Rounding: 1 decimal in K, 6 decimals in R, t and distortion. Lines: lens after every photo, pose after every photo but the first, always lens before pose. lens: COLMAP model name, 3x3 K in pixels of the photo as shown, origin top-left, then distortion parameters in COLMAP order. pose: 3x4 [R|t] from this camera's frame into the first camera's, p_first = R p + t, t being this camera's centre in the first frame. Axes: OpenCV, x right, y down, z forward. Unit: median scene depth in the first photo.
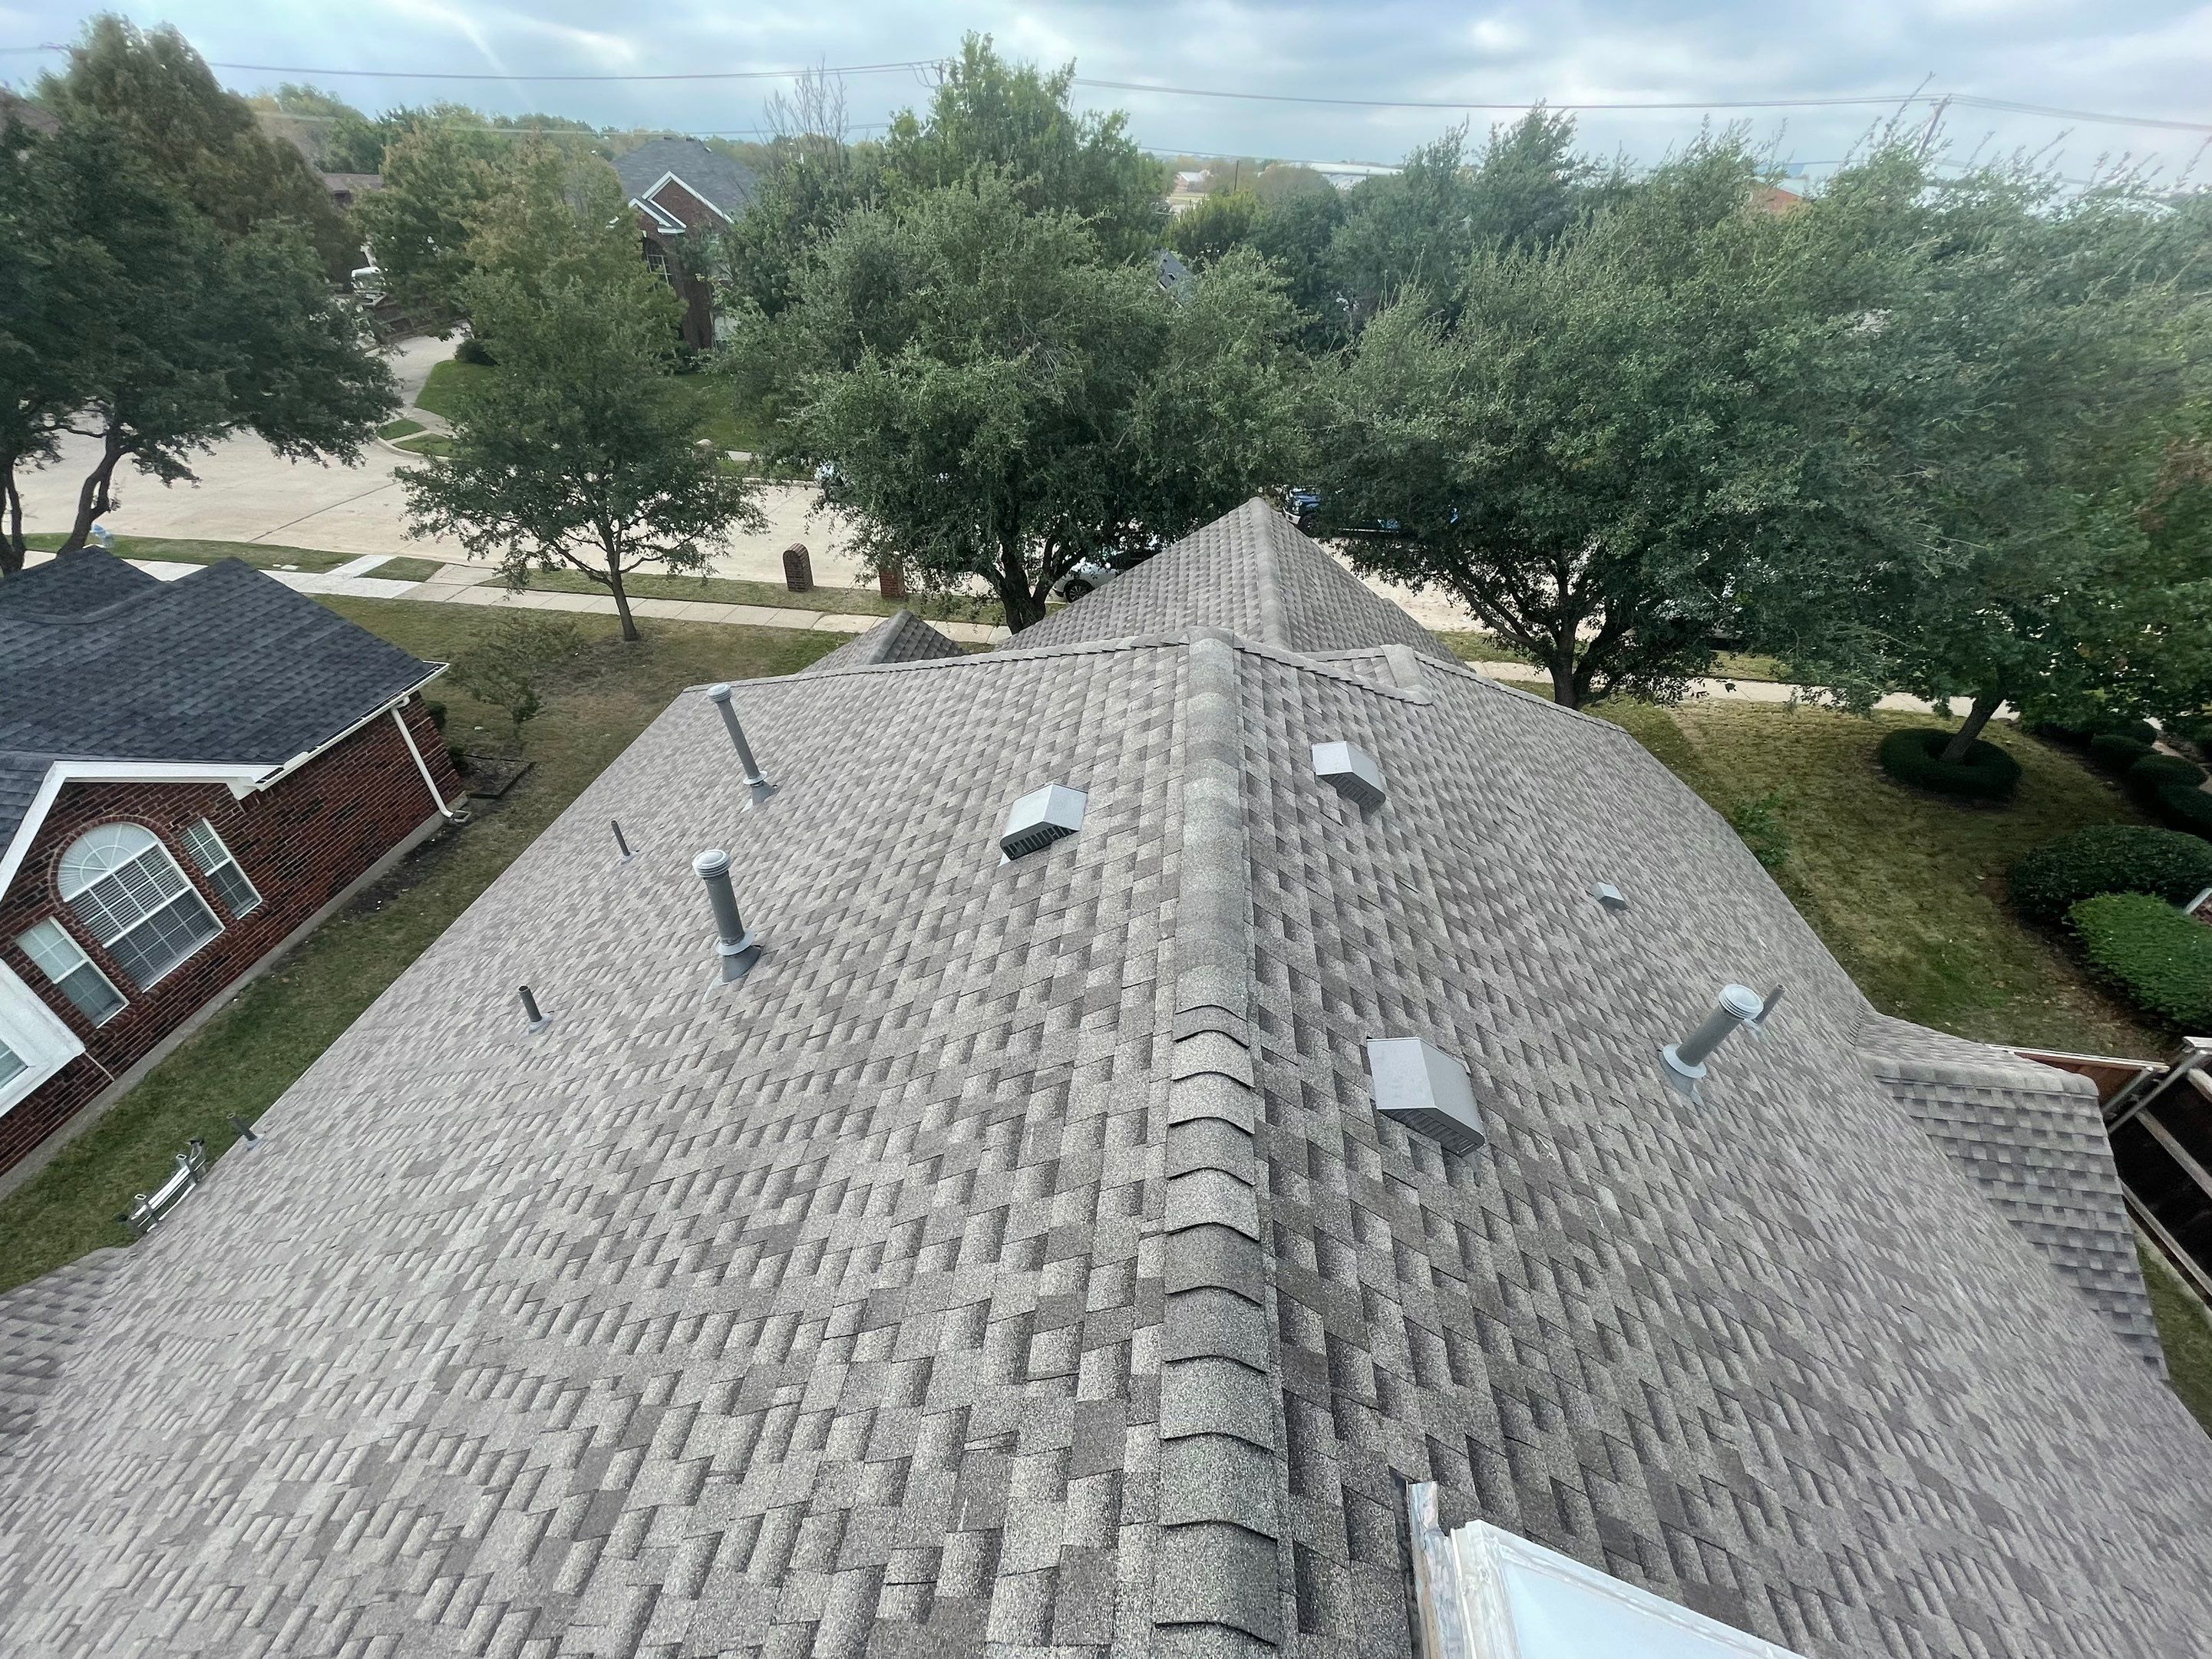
lens RADIAL K [[906.6, 0, 1106.0], [0, 906.6, 829.5], [0, 0, 1]] dist [0.002217, 0.000260]
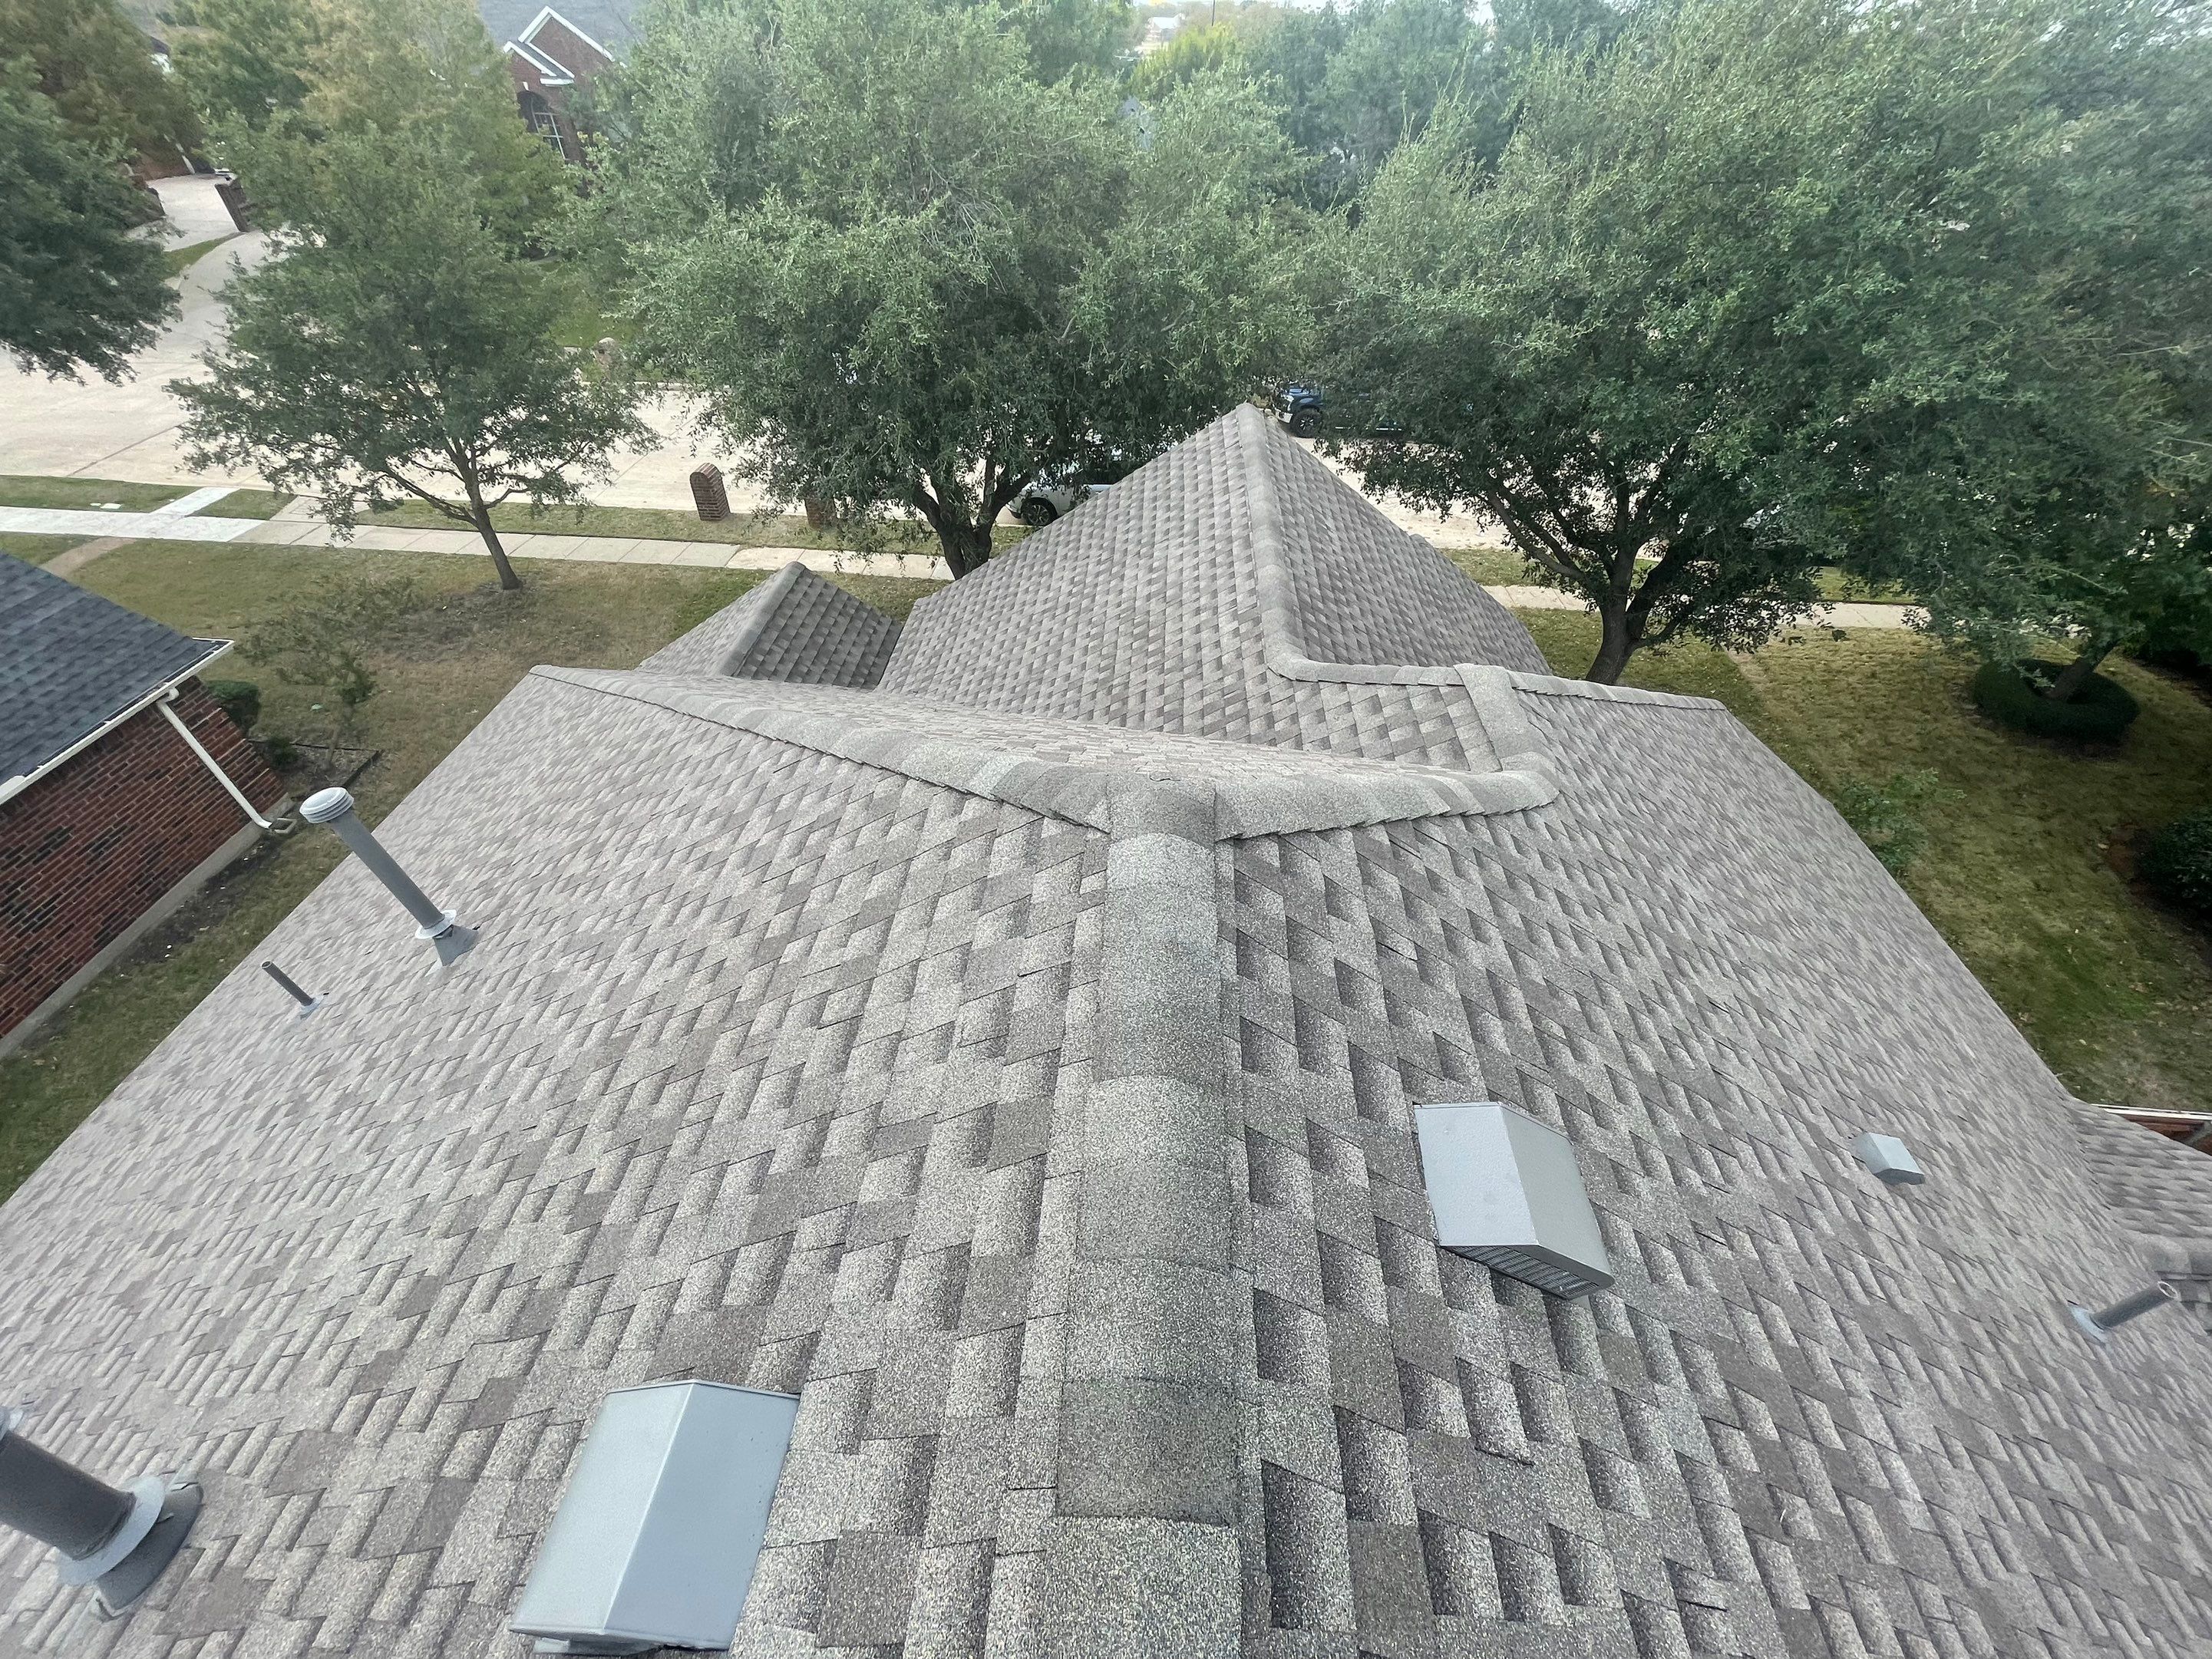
lens RADIAL K [[906.6, 0, 1106.0], [0, 906.6, 829.5], [0, 0, 1]] dist [0.002217, 0.000260]
pose [[0.999522, -0.028889, 0.010992, 0.024289], [0.027653, 0.994641, 0.099621, -0.070760], [-0.013811, -0.099270, 0.994965, 0.166809]]
